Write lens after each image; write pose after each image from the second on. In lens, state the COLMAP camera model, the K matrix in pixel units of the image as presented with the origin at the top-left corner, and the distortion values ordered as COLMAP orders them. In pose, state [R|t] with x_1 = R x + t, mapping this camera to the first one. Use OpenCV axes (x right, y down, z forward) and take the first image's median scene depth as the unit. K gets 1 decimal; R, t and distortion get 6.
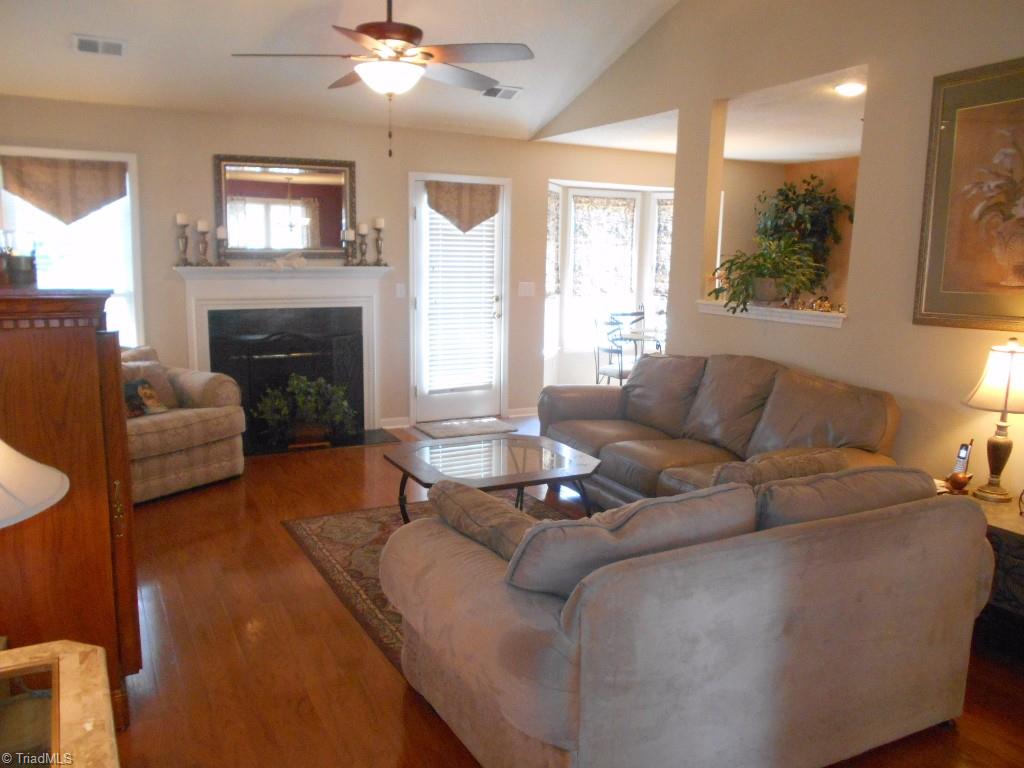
lens RADIAL K [[803.9, 0, 515.9], [0, 803.9, 380.5], [0, 0, 1]] dist [-0.021472, 0.013050]
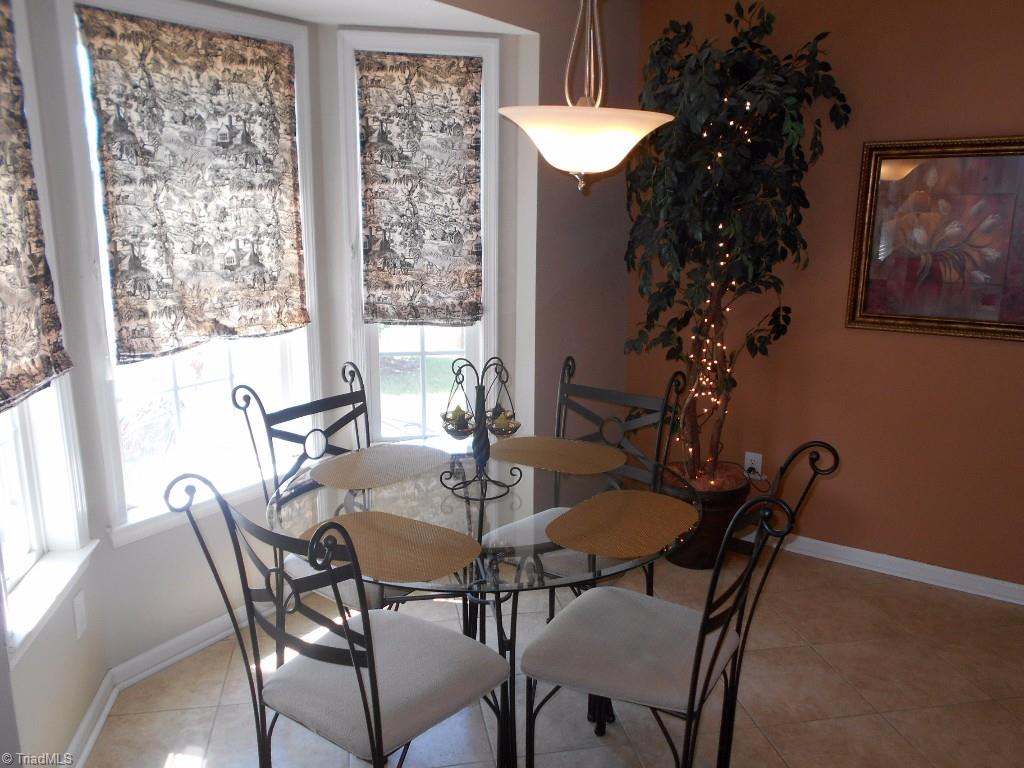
lens RADIAL K [[803.9, 0, 501.7], [0, 803.9, 386.1], [0, 0, 1]] dist [-0.021472, 0.013050]
pose [[0.890594, -0.115912, 0.439781, 0.063993], [0.082820, 0.992142, 0.093780, -0.111002], [-0.447196, -0.047098, 0.893195, 0.665943]]
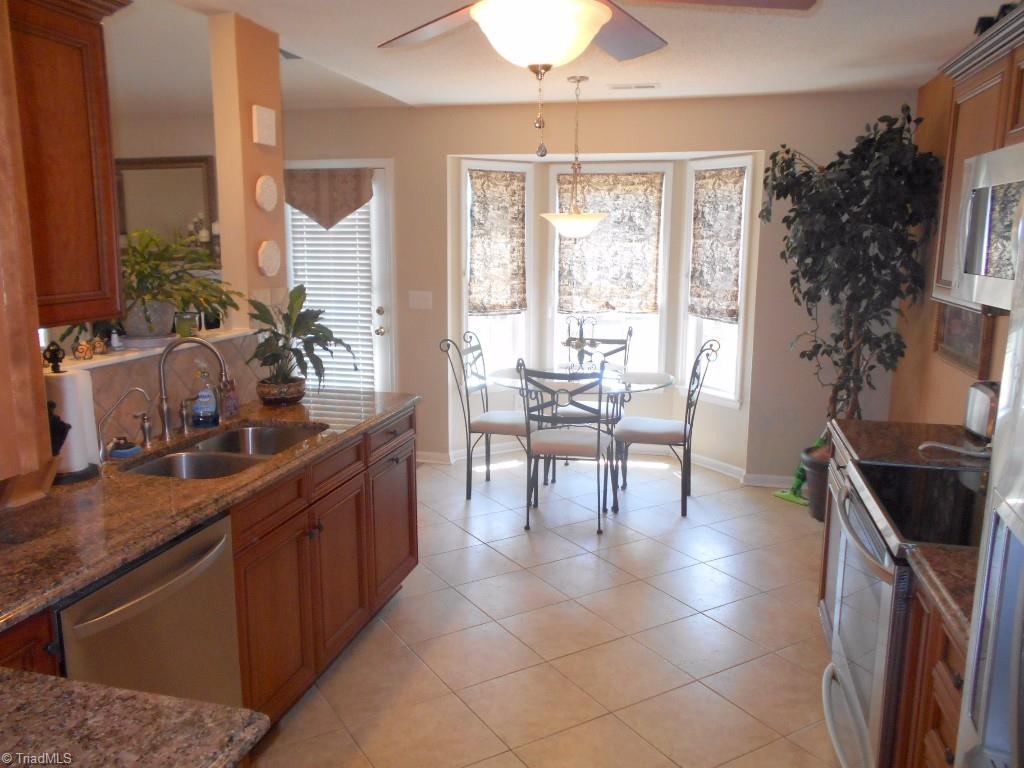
lens RADIAL K [[803.9, 0, 513.3], [0, 803.9, 381.1], [0, 0, 1]] dist [-0.021472, 0.013050]
pose [[0.757672, 0.102559, -0.644527, 0.517226], [-0.098221, 0.994246, 0.042744, -0.068509], [0.645202, 0.030920, 0.763386, 0.411849]]
